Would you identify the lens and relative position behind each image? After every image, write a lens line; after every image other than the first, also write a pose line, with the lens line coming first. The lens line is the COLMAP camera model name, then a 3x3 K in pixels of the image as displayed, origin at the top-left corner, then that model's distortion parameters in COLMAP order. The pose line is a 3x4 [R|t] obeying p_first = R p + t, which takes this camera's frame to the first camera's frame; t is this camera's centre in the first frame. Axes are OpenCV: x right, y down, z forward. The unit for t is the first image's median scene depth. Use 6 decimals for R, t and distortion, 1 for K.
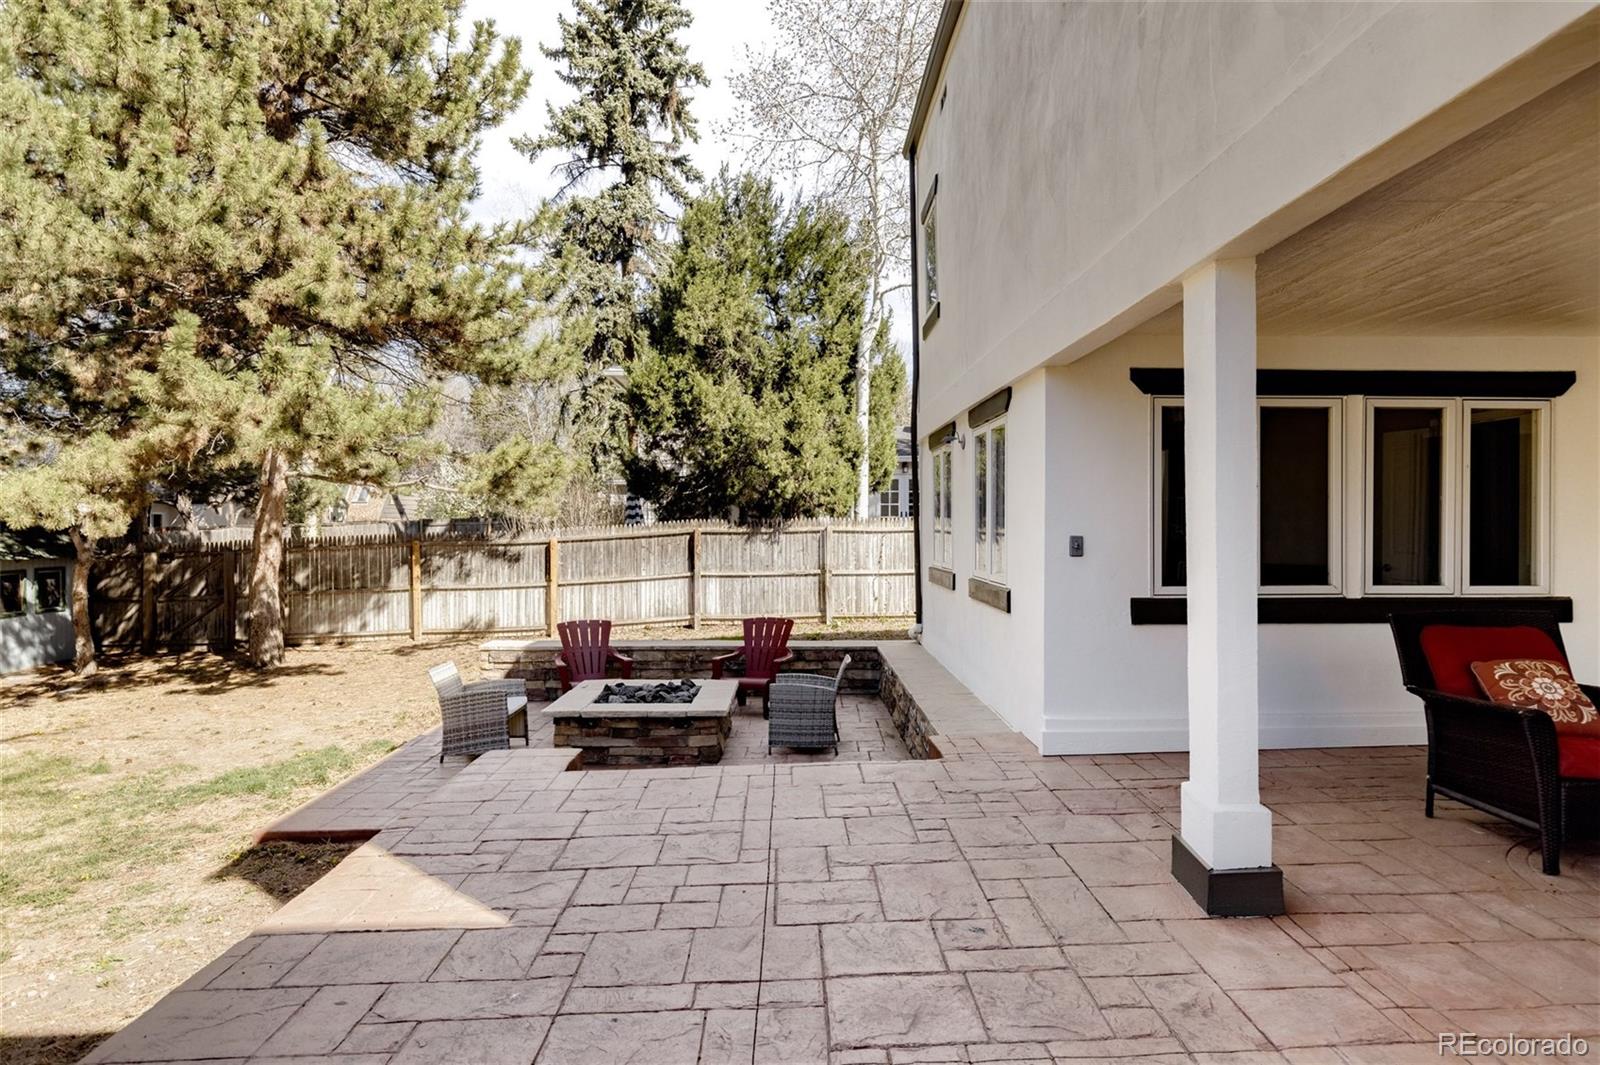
lens RADIAL K [[936.3, 0, 800.0], [0, 936.3, 532.5], [0, 0, 1]] dist [0.000653, -0.000154]
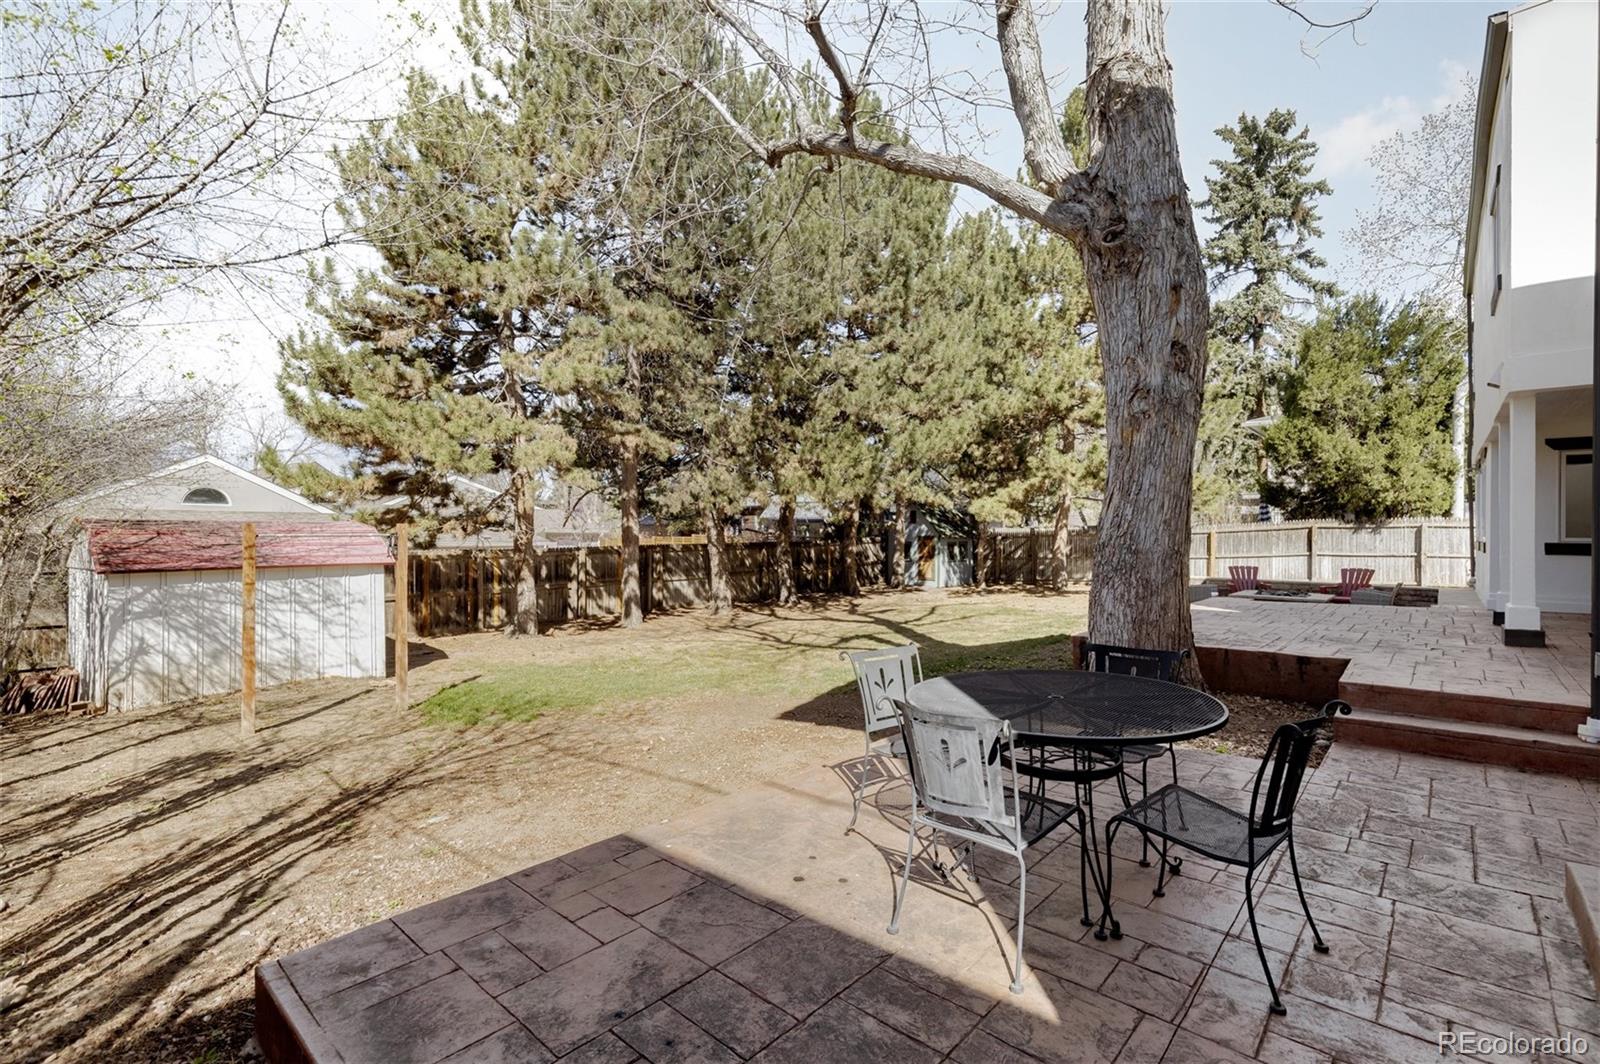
lens RADIAL K [[722.0, 0, 800.0], [0, 722.0, 532.0], [0, 0, 1]] dist [-0.001036, -0.000731]
pose [[0.740904, 0.006891, -0.671575, 0.064838], [-0.014214, 0.999884, -0.005421, 0.026911], [0.671460, 0.013562, 0.740916, -0.484712]]
